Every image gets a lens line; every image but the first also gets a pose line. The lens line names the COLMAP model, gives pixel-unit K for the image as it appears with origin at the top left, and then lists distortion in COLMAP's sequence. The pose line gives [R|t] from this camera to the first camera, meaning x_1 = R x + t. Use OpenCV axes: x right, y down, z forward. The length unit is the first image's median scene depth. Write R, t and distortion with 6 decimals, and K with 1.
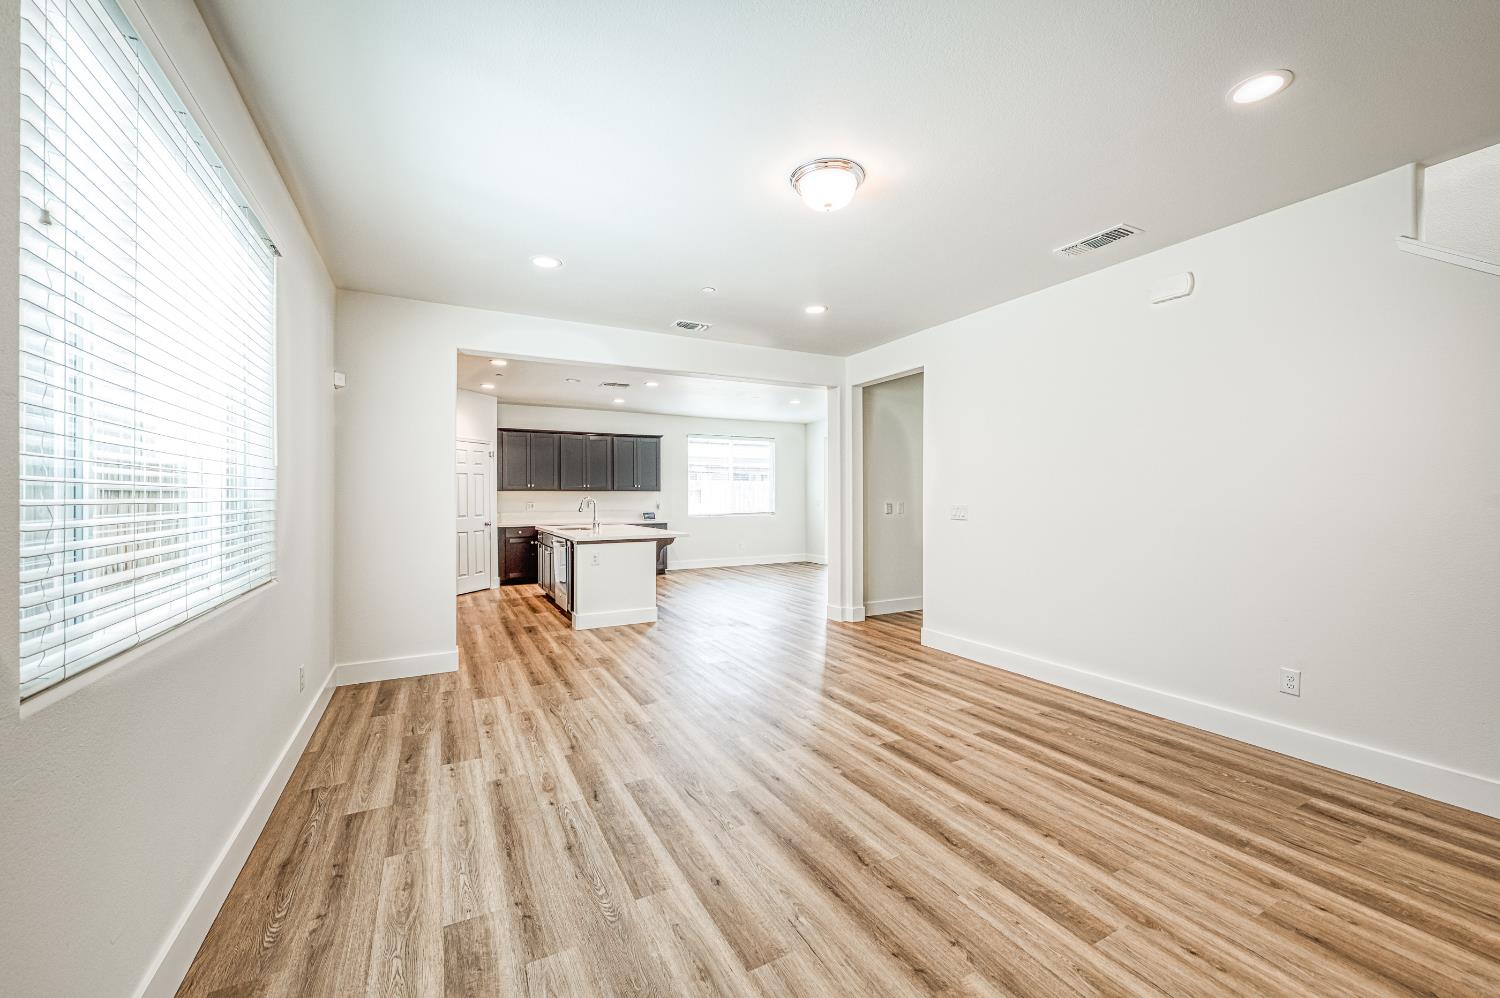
lens RADIAL K [[606.9, 0, 759.4], [0, 606.9, 500.0], [0, 0, 1]] dist [-0.000815, -0.000431]
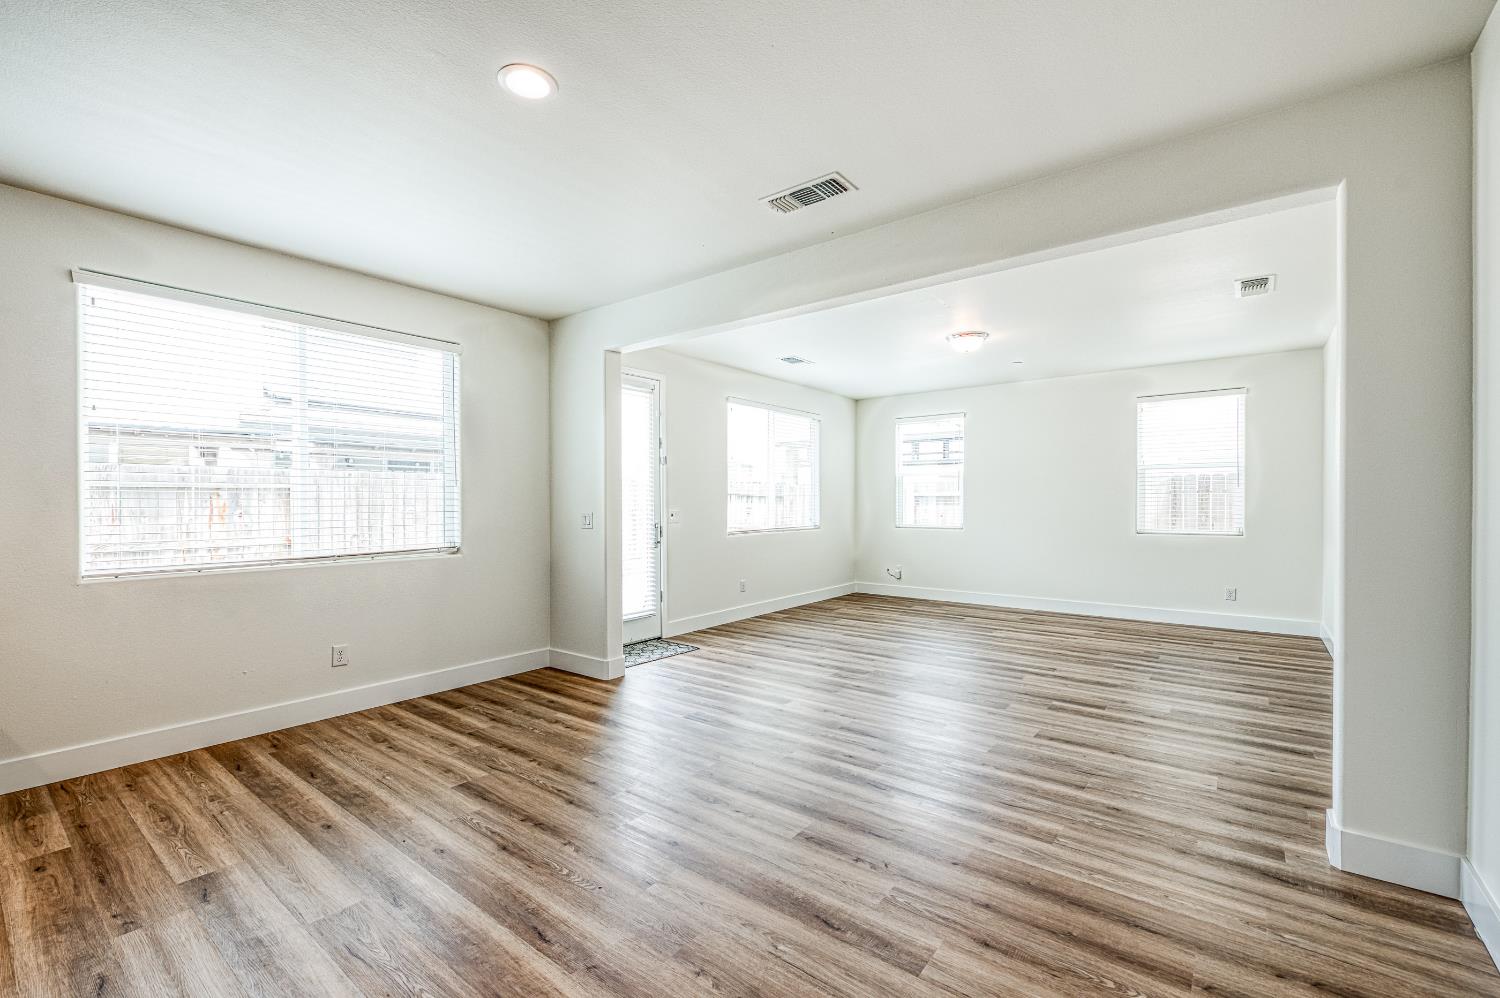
lens RADIAL K [[601.9, 0, 721.2], [0, 601.9, 496.6], [0, 0, 1]] dist [-0.000521, -0.000074]
pose [[0.927537, 0.005482, 0.373690, 0.129319], [0.000820, 0.999860, -0.016702, -0.012175], [-0.373729, 0.015798, 0.927403, 2.043611]]
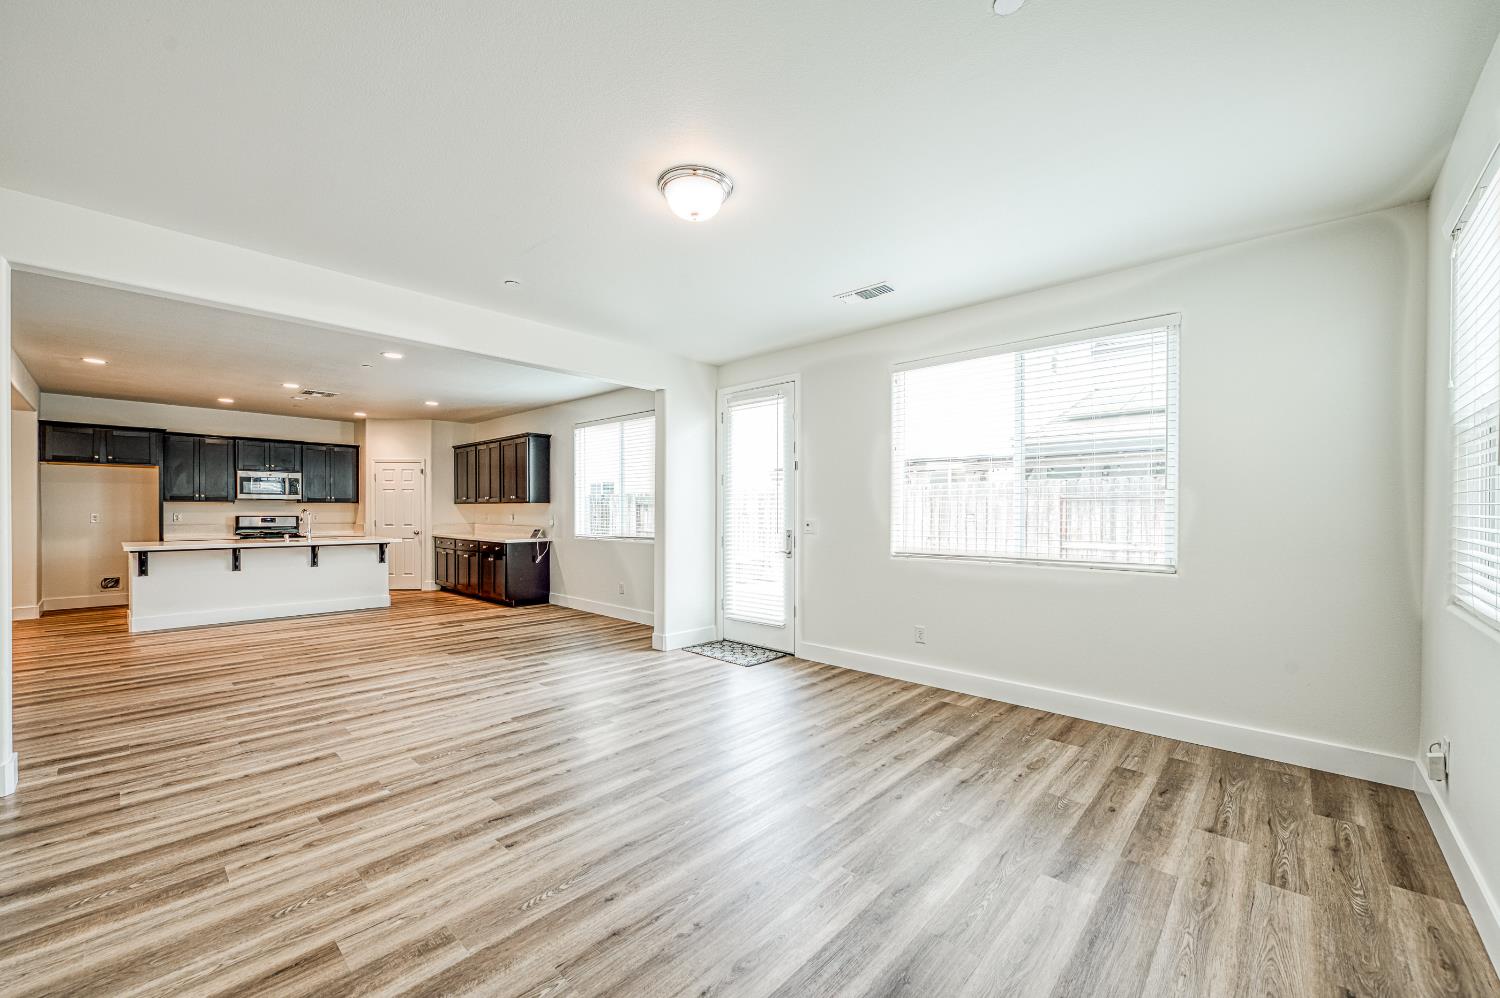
lens RADIAL K [[591.6, 0, 754.3], [0, 591.6, 510.0], [0, 0, 1]] dist [-0.001483, -0.000422]
pose [[0.345341, 0.003244, -0.938472, 2.015812], [-0.011720, 0.999931, -0.000856, -0.023813], [0.938404, 0.011295, 0.345355, 3.035088]]
